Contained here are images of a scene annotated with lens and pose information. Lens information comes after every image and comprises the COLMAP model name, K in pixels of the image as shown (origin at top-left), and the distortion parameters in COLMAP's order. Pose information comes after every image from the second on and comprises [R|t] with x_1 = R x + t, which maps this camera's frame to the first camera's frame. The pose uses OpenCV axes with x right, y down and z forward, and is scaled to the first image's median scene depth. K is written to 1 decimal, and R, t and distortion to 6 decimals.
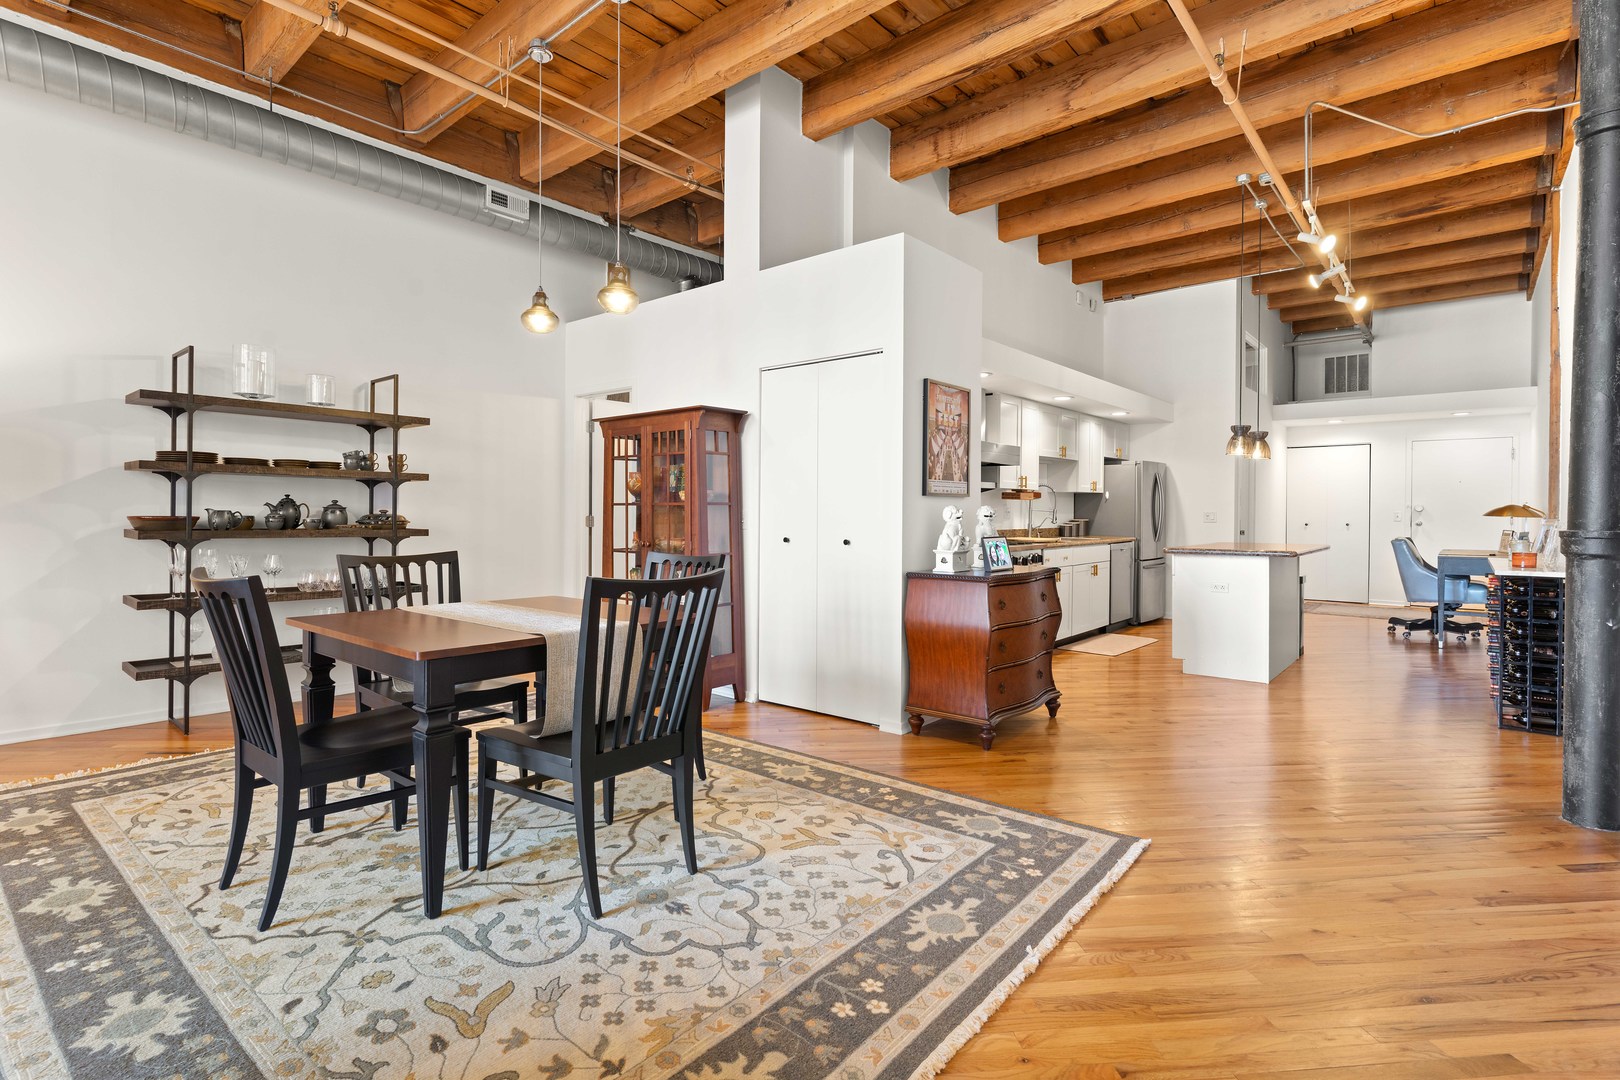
lens RADIAL K [[782.6, 0, 804.8], [0, 782.6, 508.0], [0, 0, 1]] dist [0.007494, -0.002124]
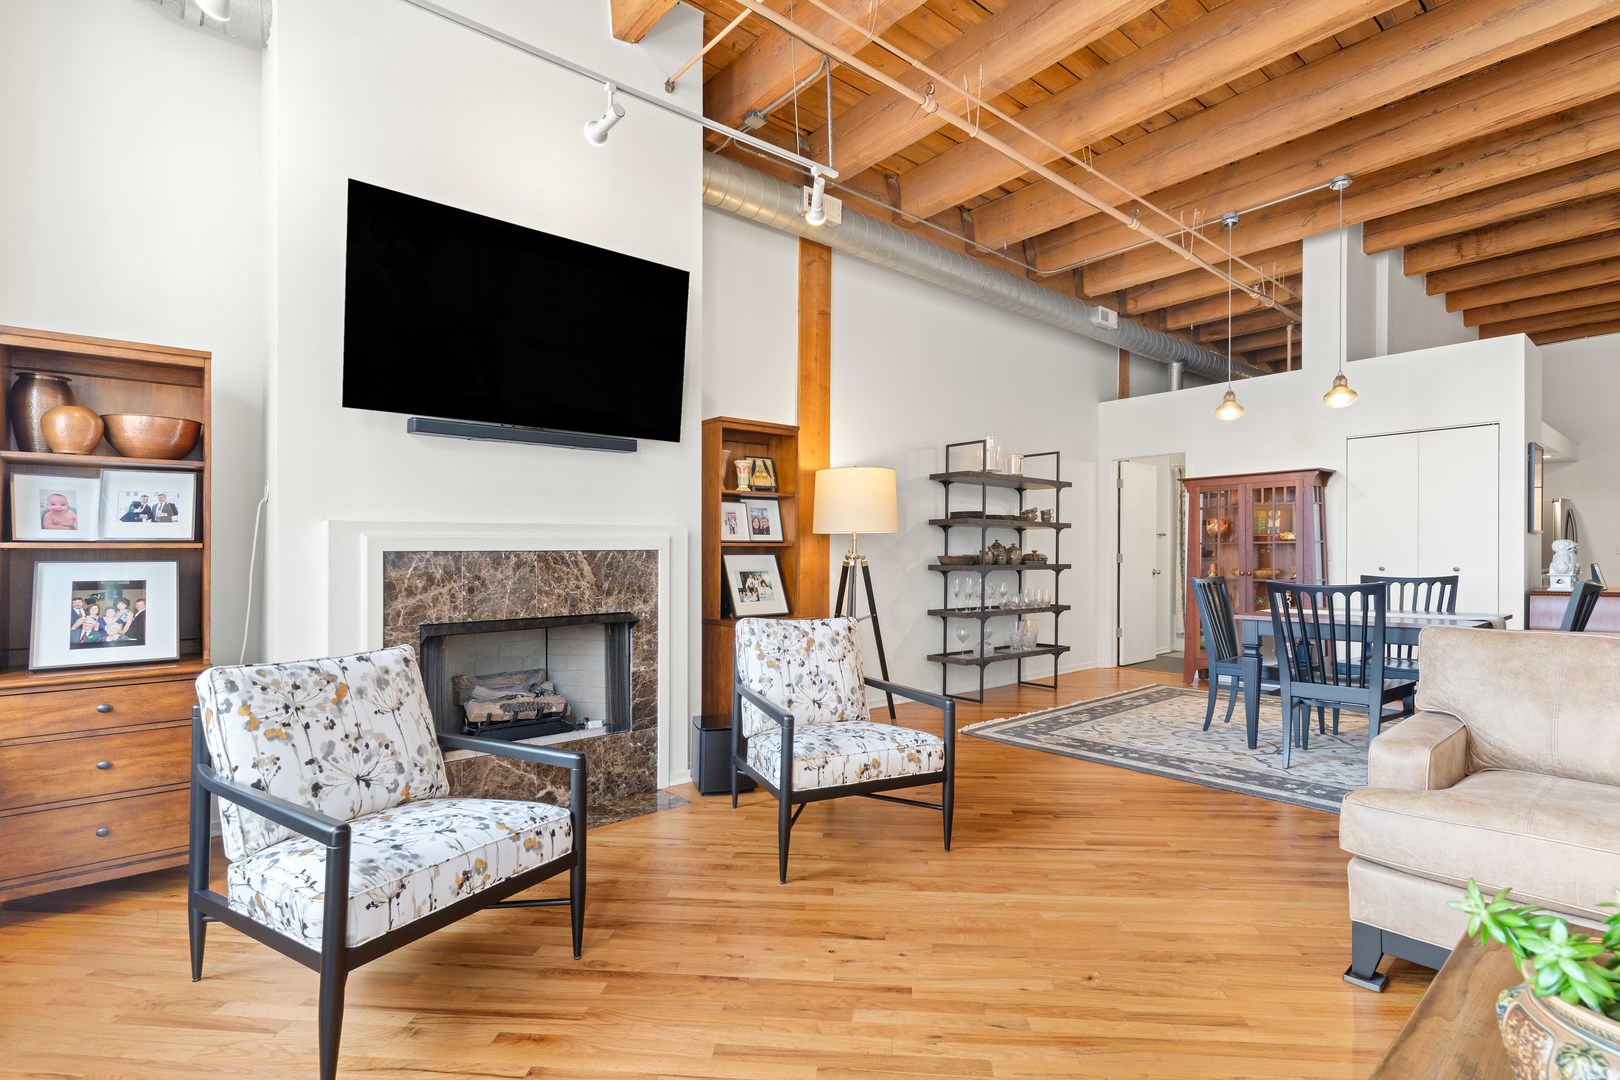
lens RADIAL K [[782.6, 0, 801.0], [0, 782.6, 549.0], [0, 0, 1]] dist [0.007494, -0.002124]
pose [[0.987869, -0.013853, -0.154673, -1.101237], [0.013807, 0.999904, -0.001372, -0.004972], [0.154677, -0.000780, 0.987965, -0.620487]]
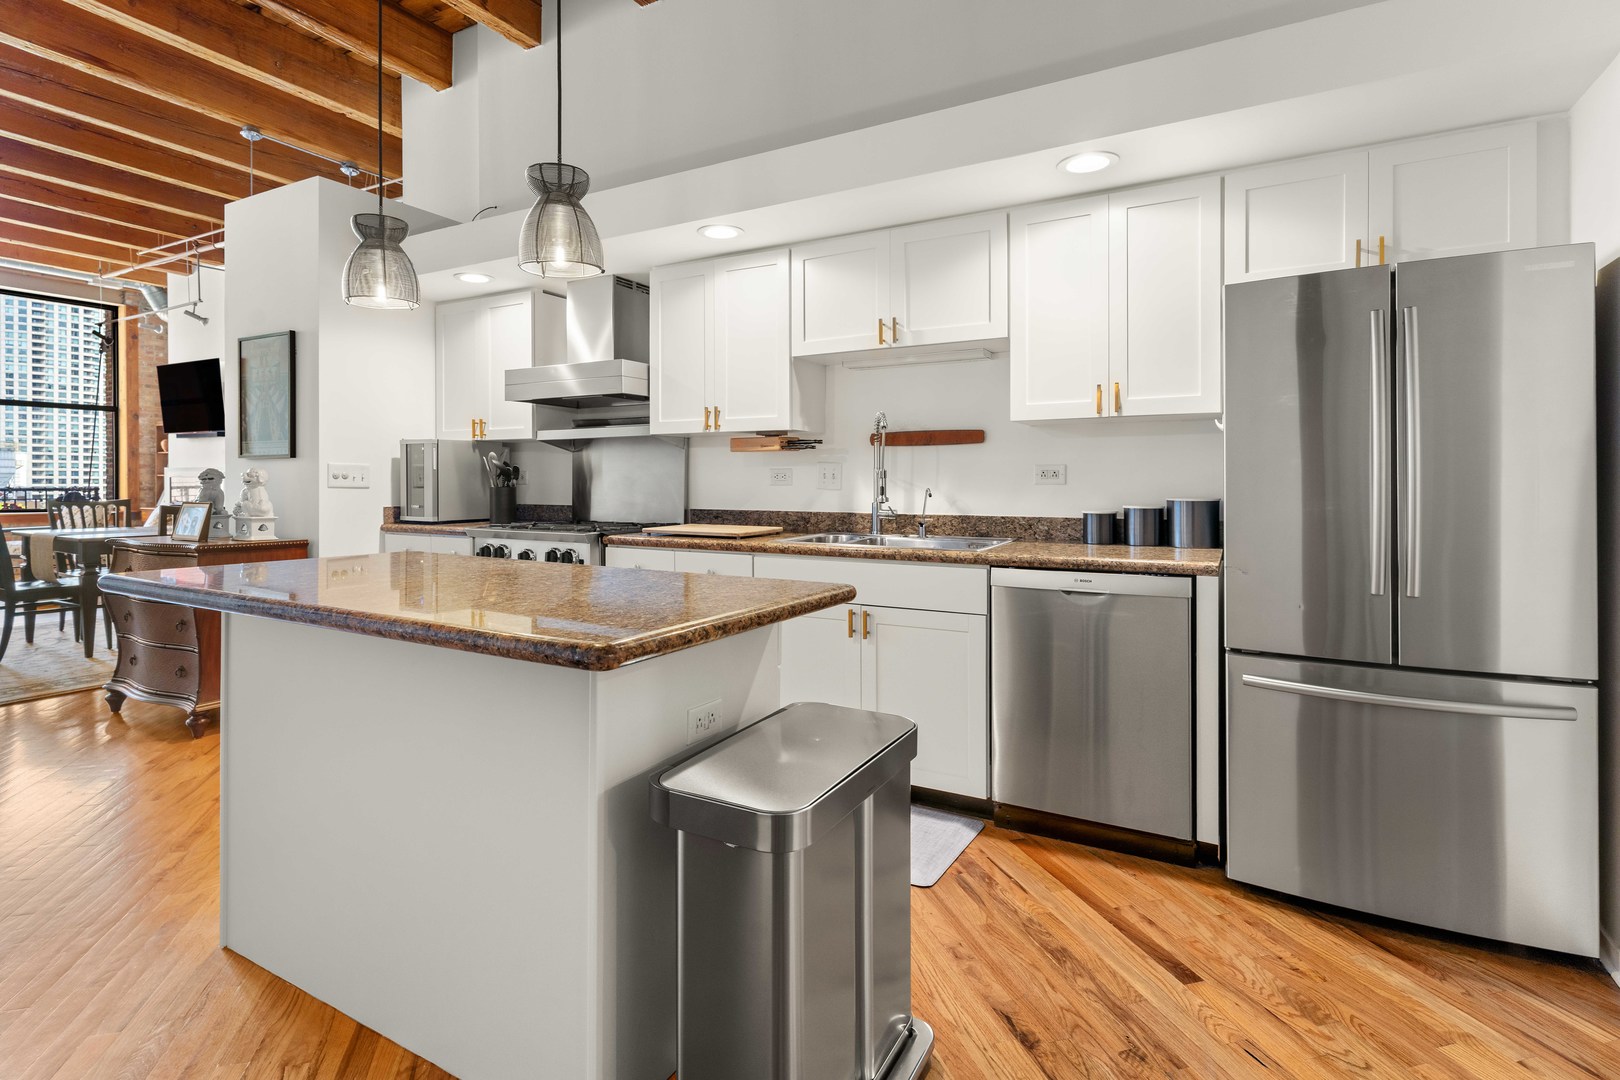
lens RADIAL K [[782.6, 0, 788.5], [0, 782.6, 488.4], [0, 0, 1]] dist [0.007494, -0.002124]
pose [[0.193320, 0.004334, -0.981126, 1.621414], [0.002299, 0.999985, 0.004870, 0.021603], [0.981133, -0.003197, 0.193308, 1.928987]]
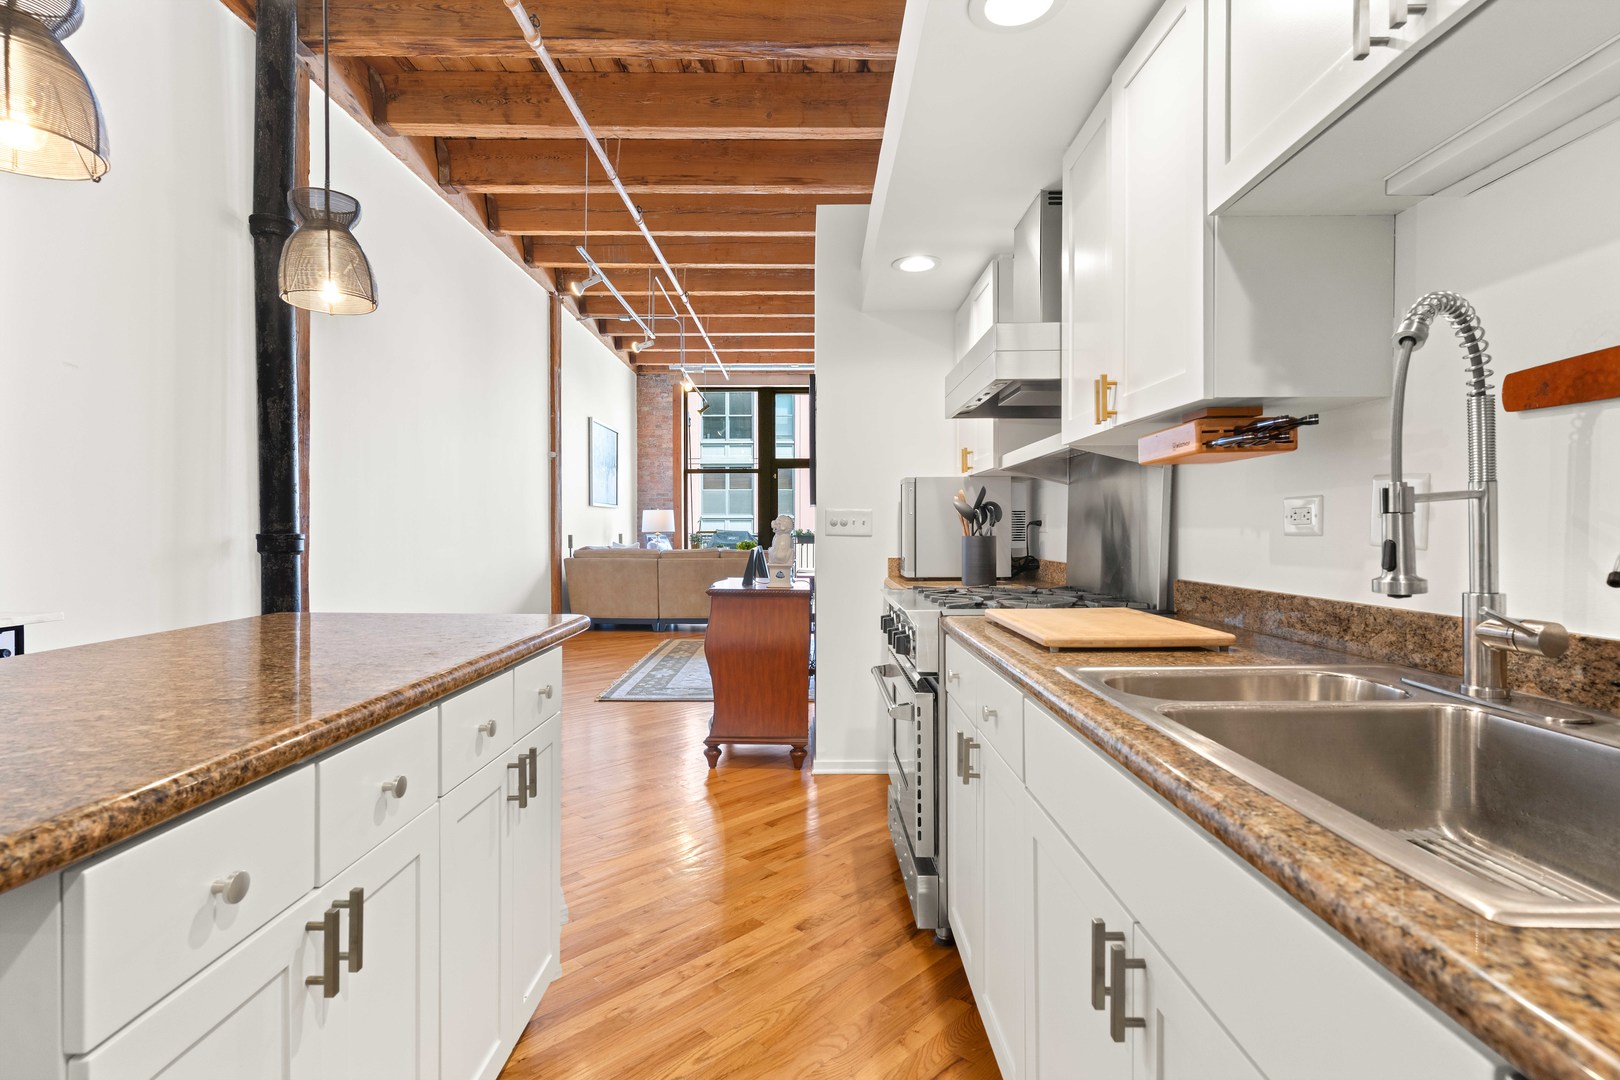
lens RADIAL K [[782.6, 0, 806.9], [0, 782.6, 536.5], [0, 0, 1]] dist [0.007494, -0.002124]
pose [[-0.762912, 0.000060, -0.646503, 1.057589], [-0.002376, 0.999993, 0.002896, 0.022538], [0.646498, 0.003745, -0.762906, 2.303836]]
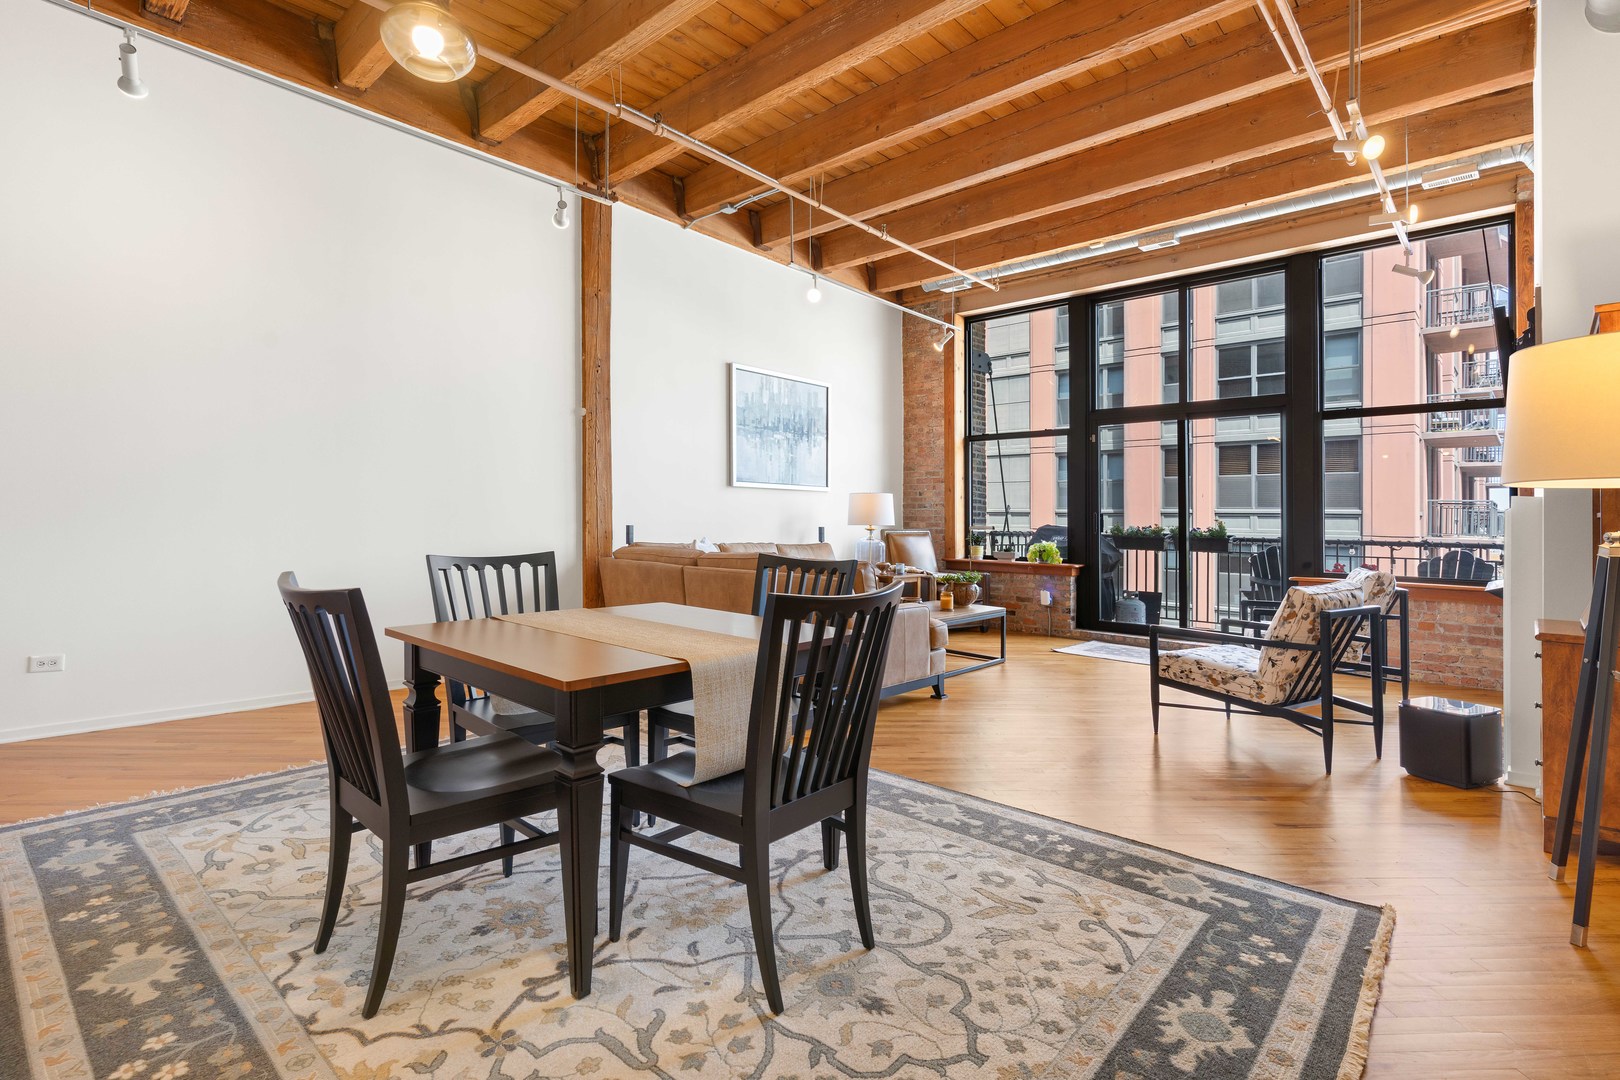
lens RADIAL K [[782.6, 0, 809.1], [0, 782.6, 499.9], [0, 0, 1]] dist [0.007494, -0.002124]
pose [[-0.999479, -0.019822, 0.025487, -0.521902], [-0.020600, 0.999319, -0.030620, 0.014224], [-0.024862, -0.031129, -0.999206, 1.636394]]
